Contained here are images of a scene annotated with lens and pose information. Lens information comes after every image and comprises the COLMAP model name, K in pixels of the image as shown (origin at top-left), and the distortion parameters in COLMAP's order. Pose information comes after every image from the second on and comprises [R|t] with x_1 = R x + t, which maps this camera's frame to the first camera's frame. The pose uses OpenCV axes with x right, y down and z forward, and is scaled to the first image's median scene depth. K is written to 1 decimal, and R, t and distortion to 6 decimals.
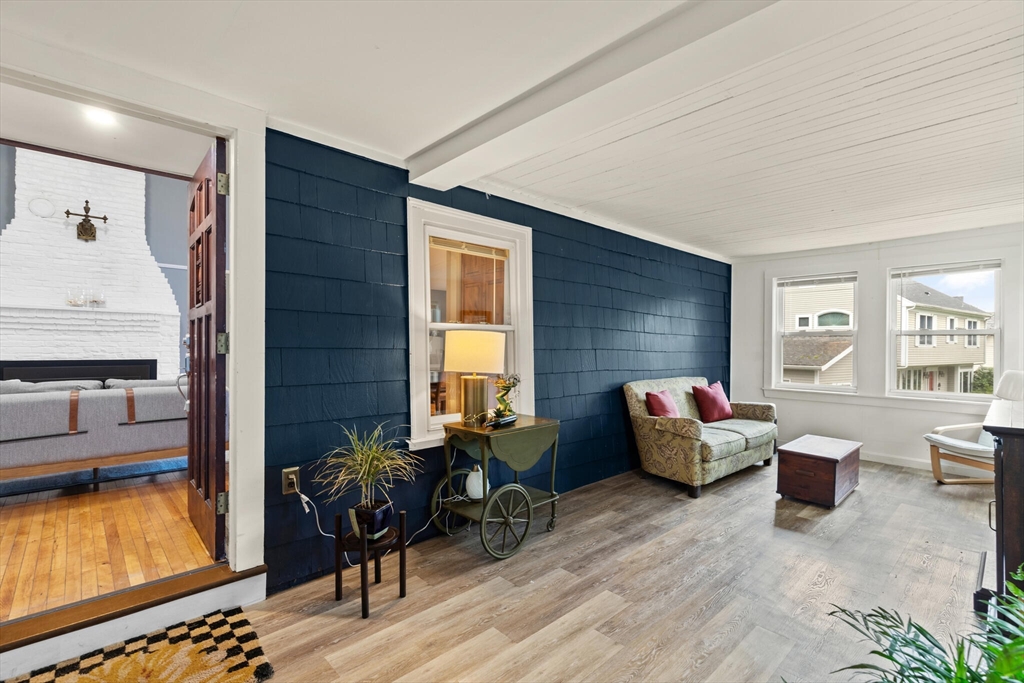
lens RADIAL K [[470.7, 0, 511.5], [0, 470.7, 345.2], [0, 0, 1]] dist [0.007332, 0.000271]
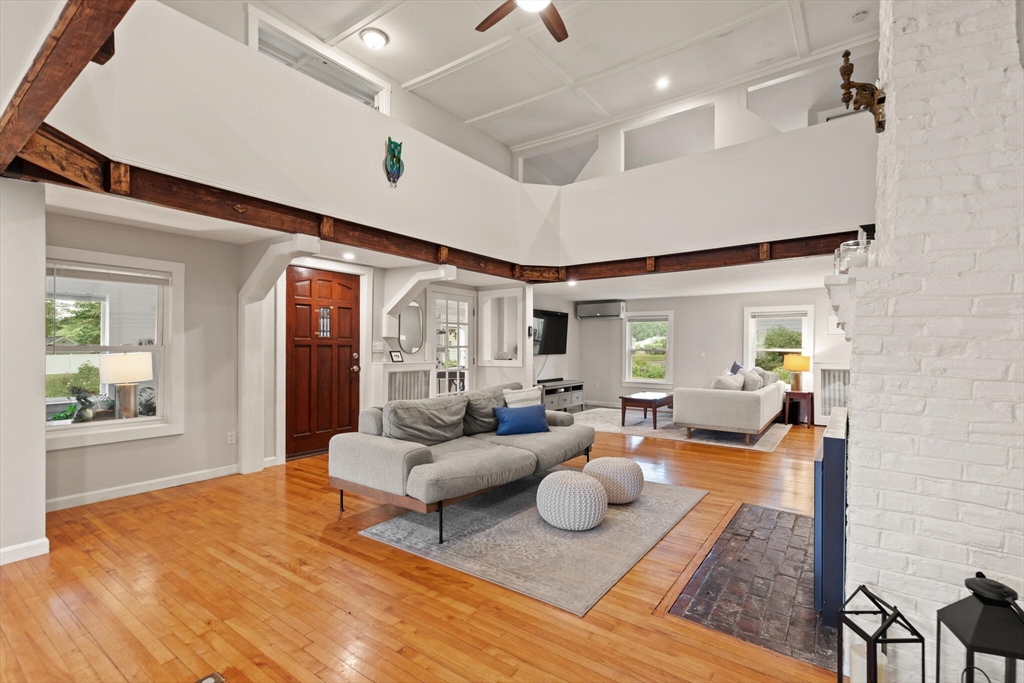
lens RADIAL K [[470.7, 0, 511.5], [0, 470.7, 345.2], [0, 0, 1]] dist [0.007332, 0.000271]
pose [[-0.981748, -0.007385, -0.190044, -0.498866], [-0.006531, 0.999966, -0.005121, -0.022790], [0.190076, -0.003786, -0.981762, 1.372528]]
